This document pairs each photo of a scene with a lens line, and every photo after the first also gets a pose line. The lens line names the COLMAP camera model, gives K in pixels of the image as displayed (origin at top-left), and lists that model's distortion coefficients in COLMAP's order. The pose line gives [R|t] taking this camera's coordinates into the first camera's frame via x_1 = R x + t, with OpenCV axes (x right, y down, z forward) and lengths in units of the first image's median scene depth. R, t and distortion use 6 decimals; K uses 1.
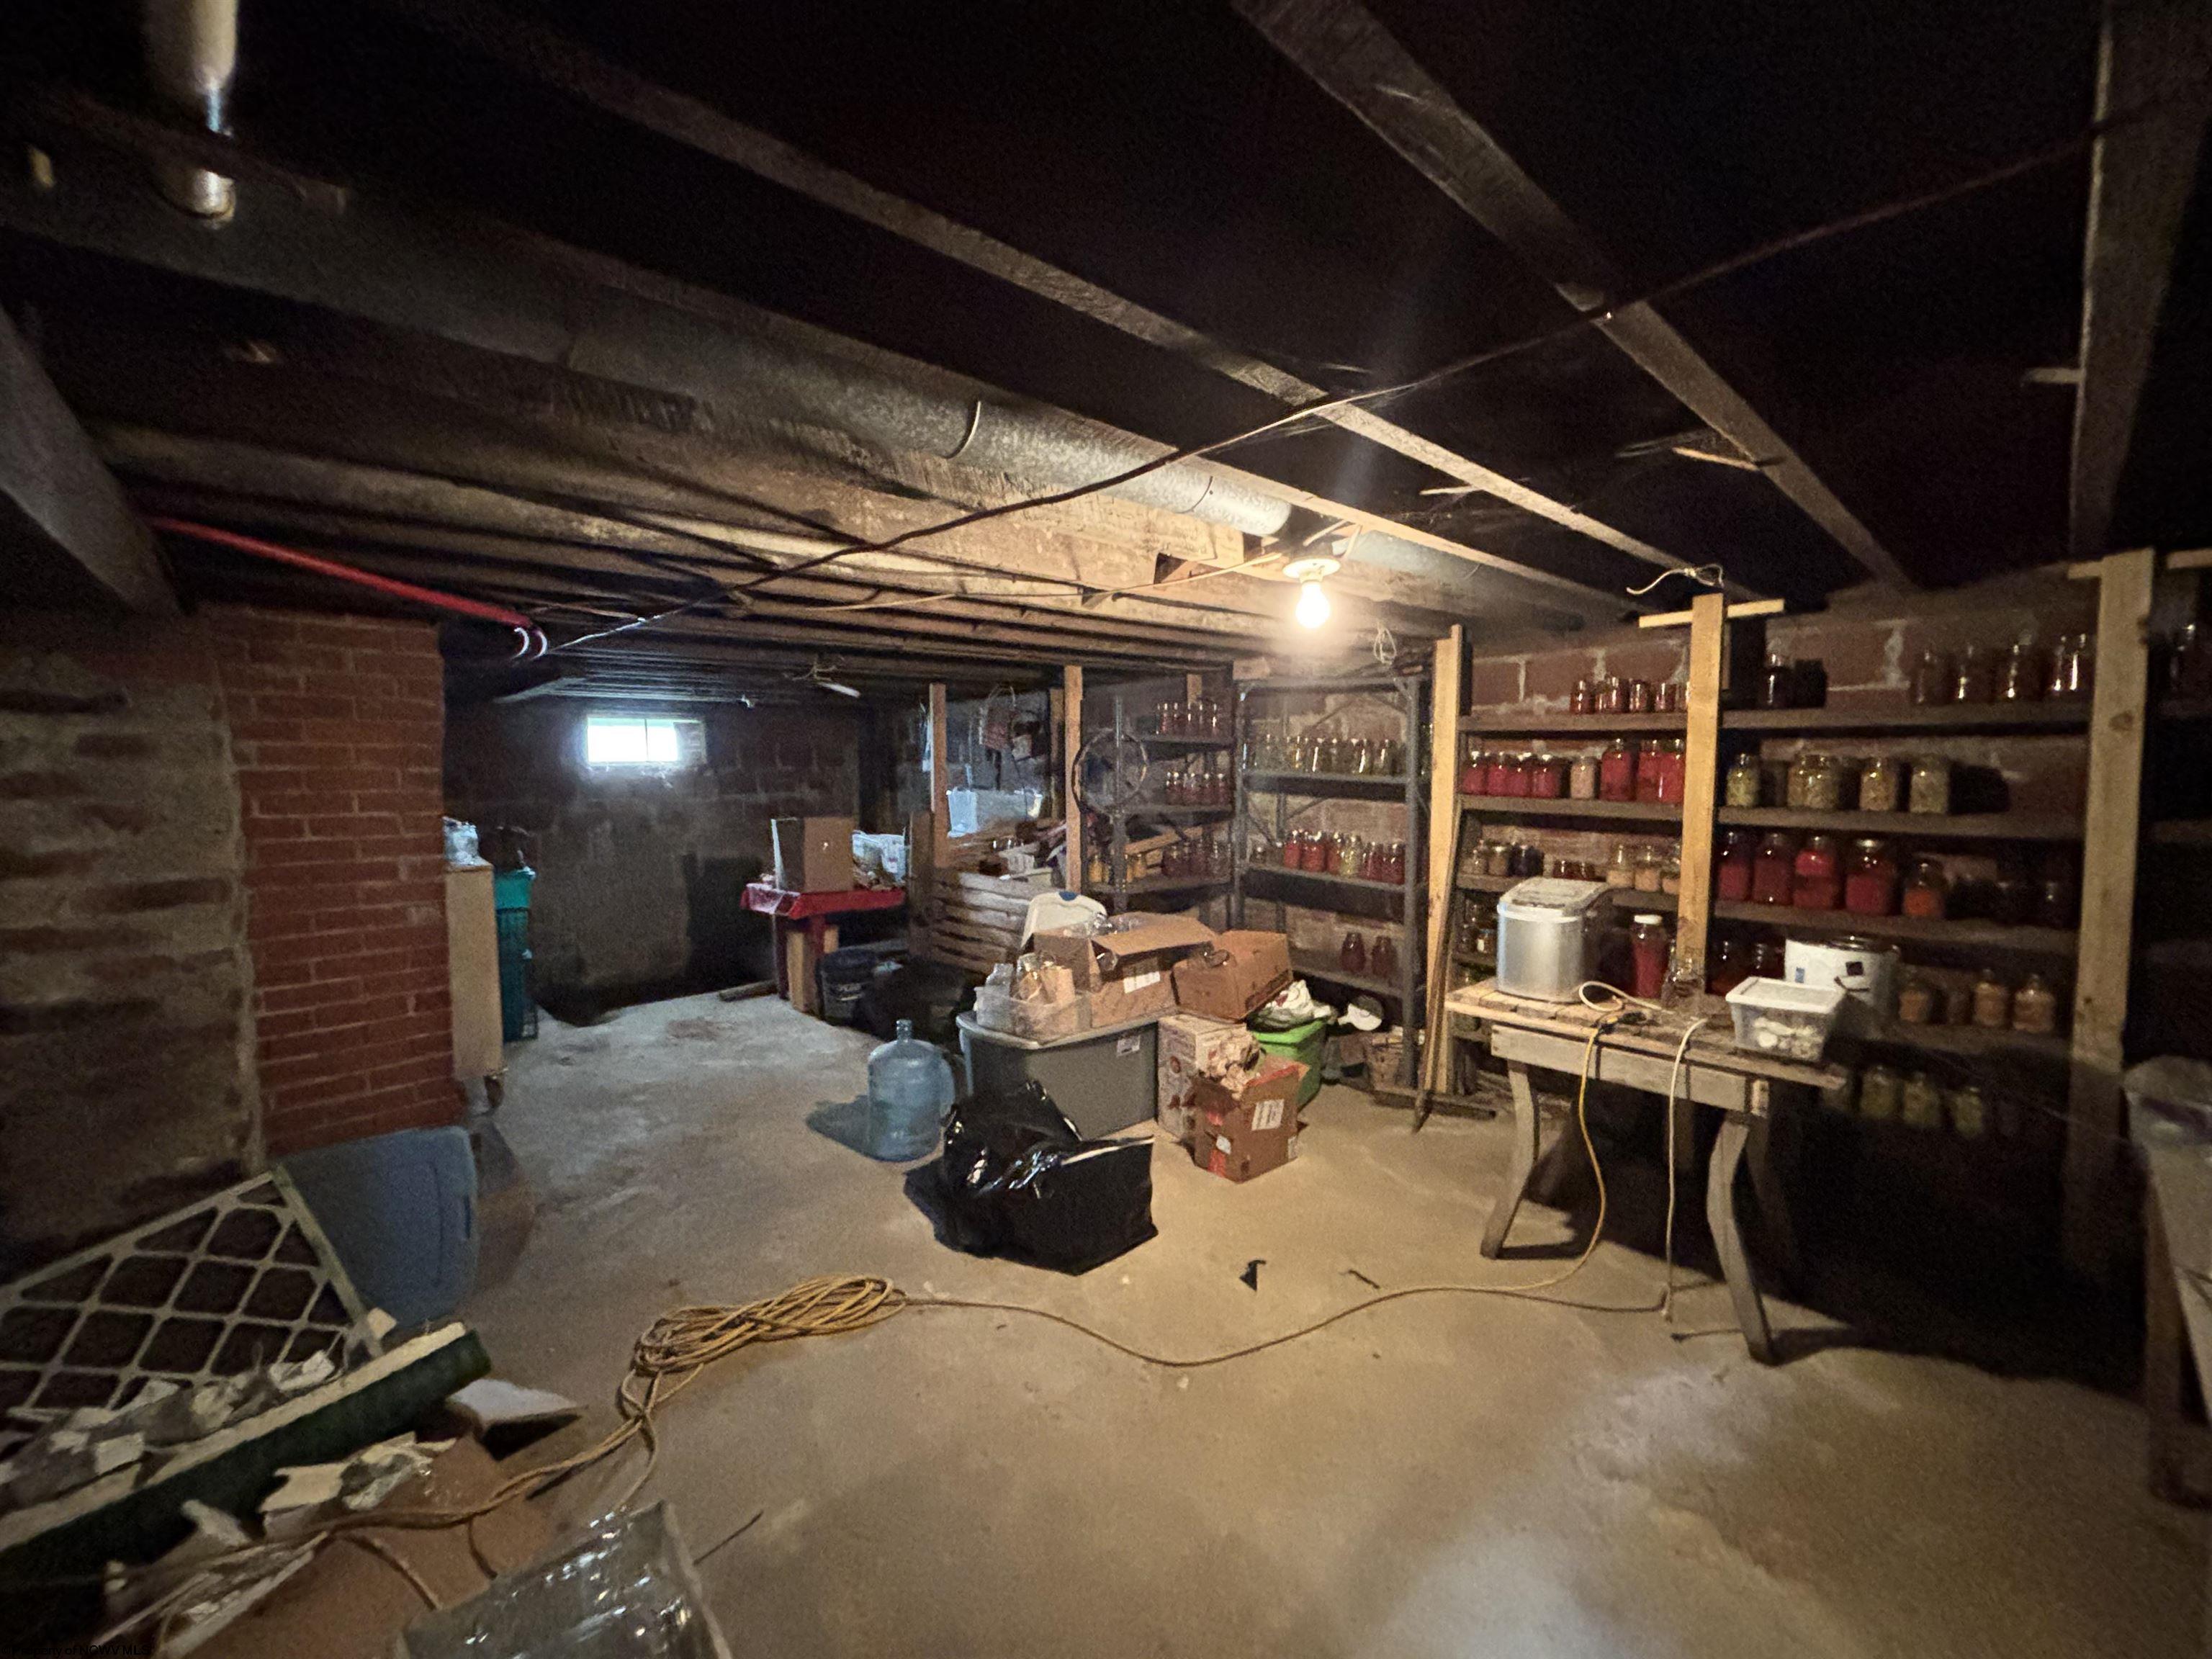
lens RADIAL K [[889.9, 0, 1106.0], [0, 889.9, 829.5], [0, 0, 1]] dist [0.000549, -0.000041]
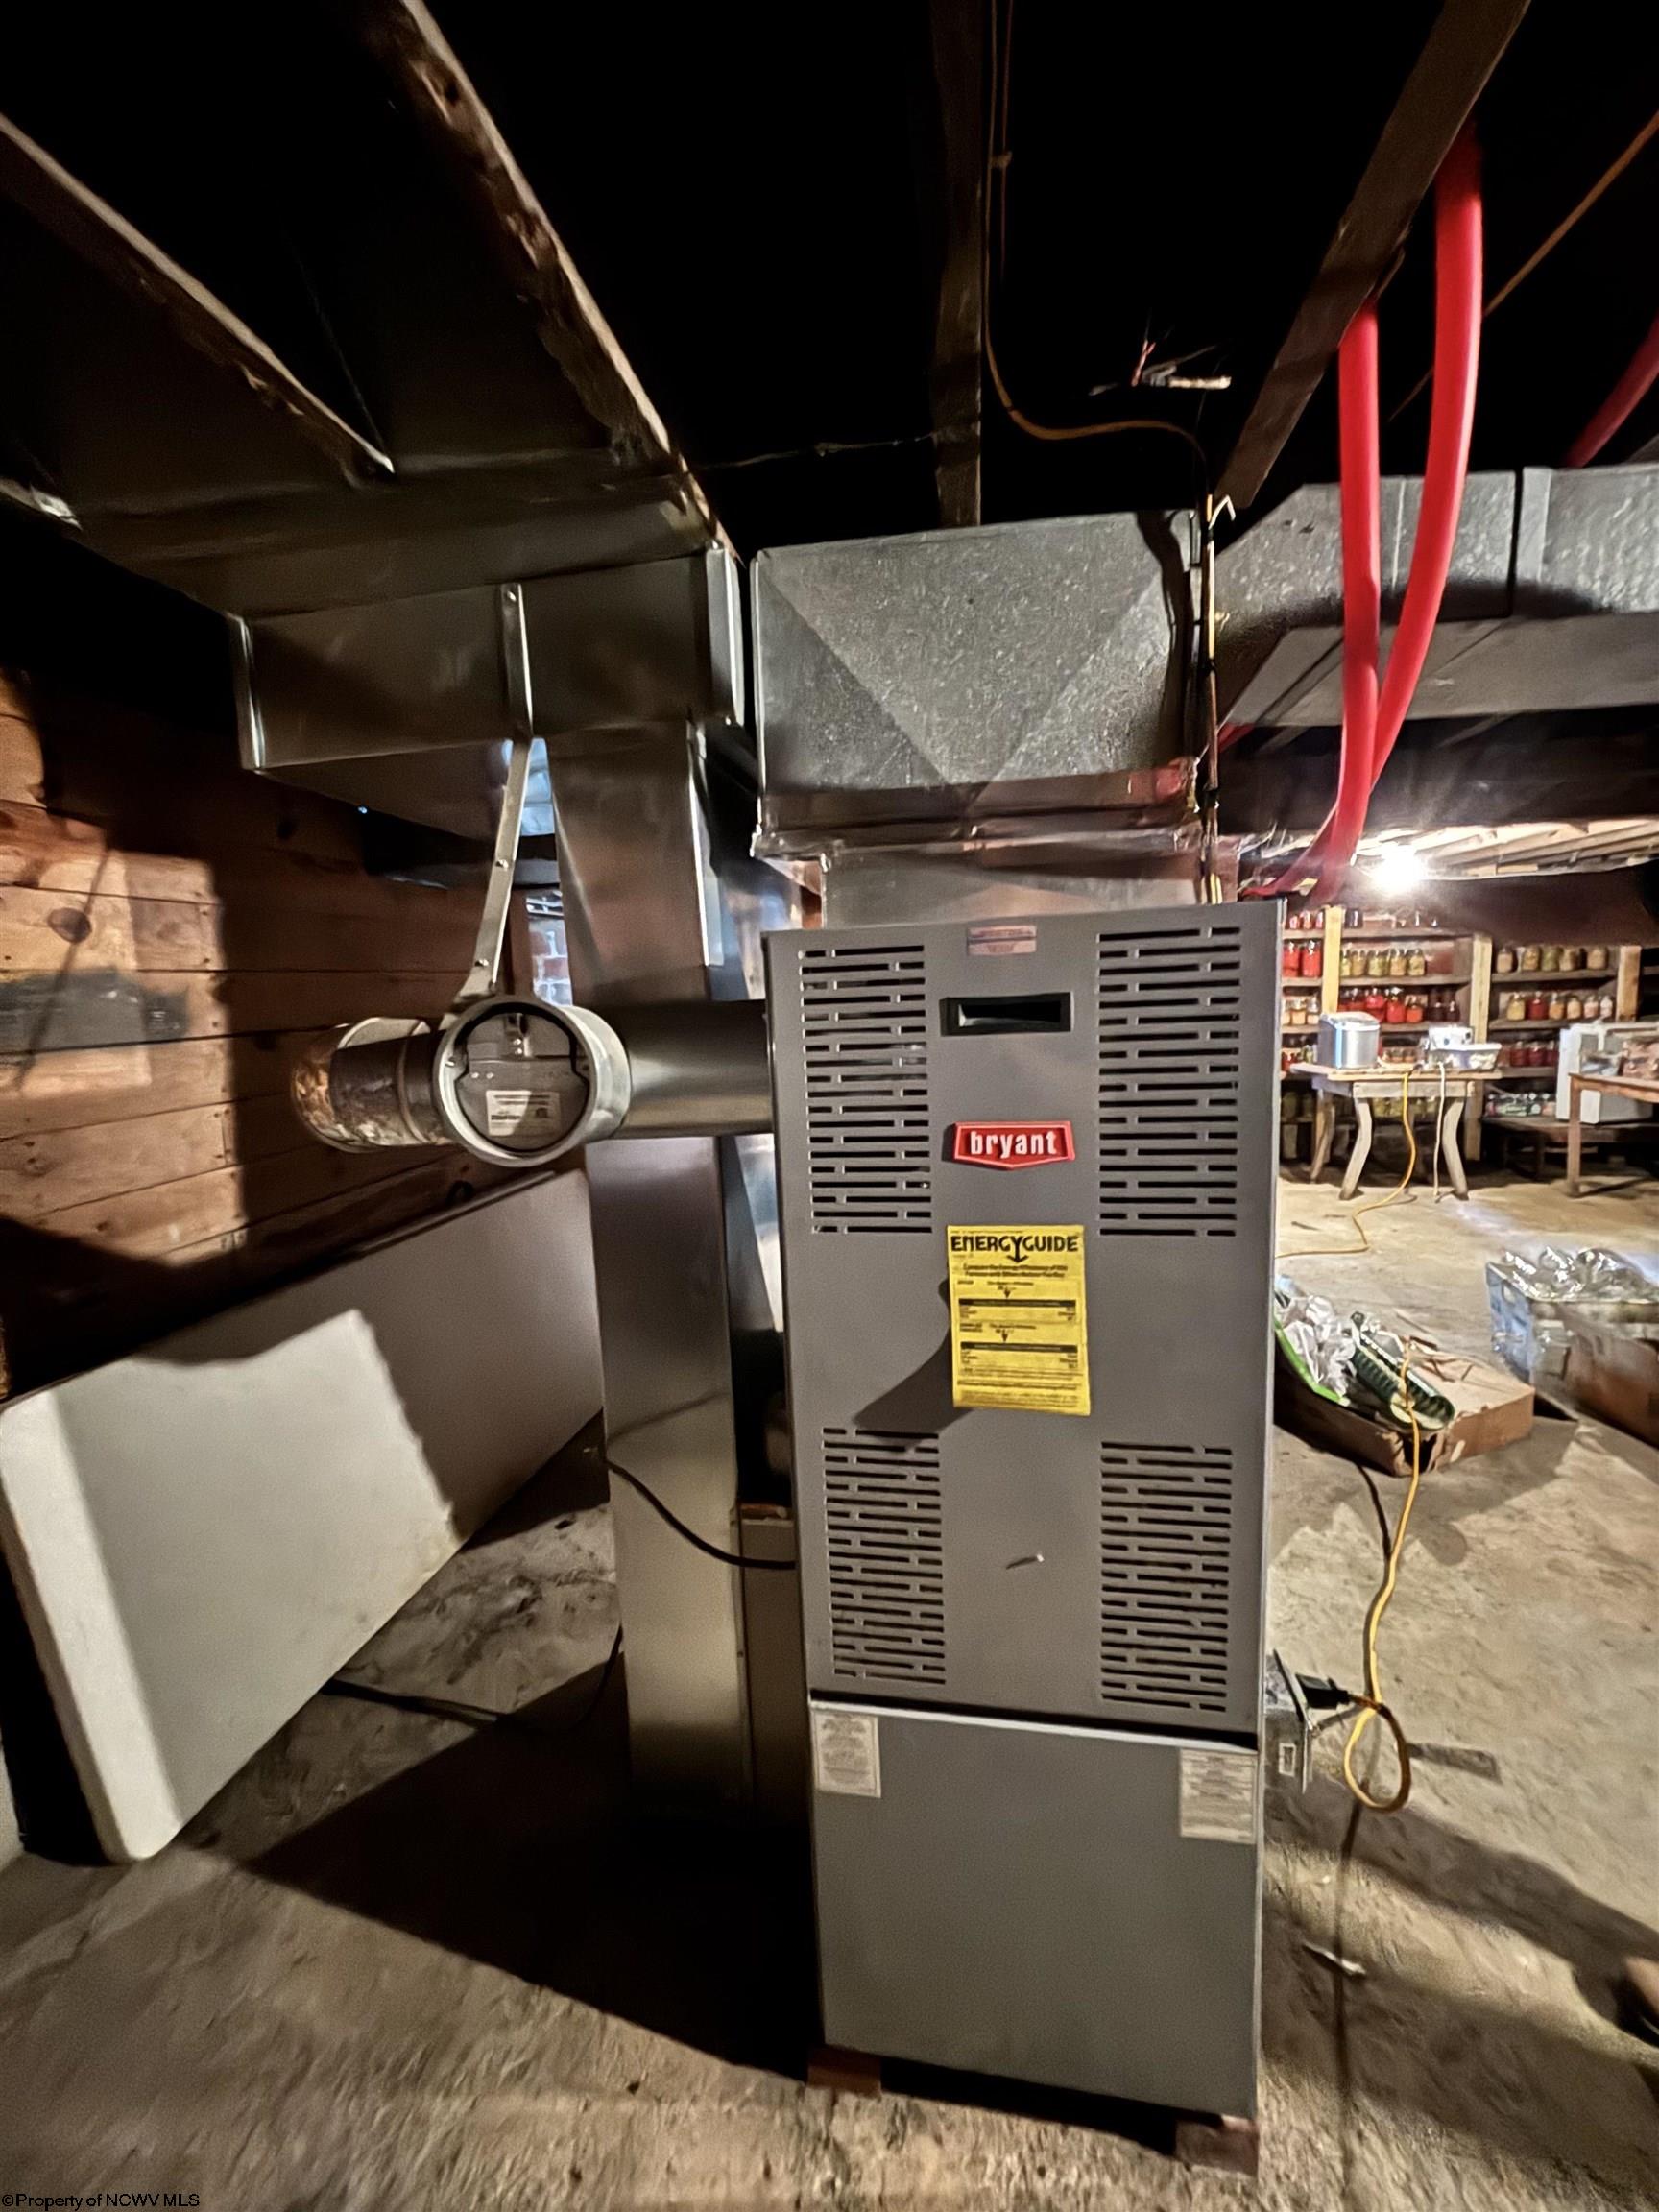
lens RADIAL K [[889.9, 0, 829.5], [0, 889.9, 1106.0], [0, 0, 1]] dist [0.000549, -0.000041]
pose [[0.790369, -0.103890, 0.603757, -1.646083], [0.072346, 0.994448, 0.076410, 0.030783], [-0.608344, -0.016713, 0.793498, 0.115605]]
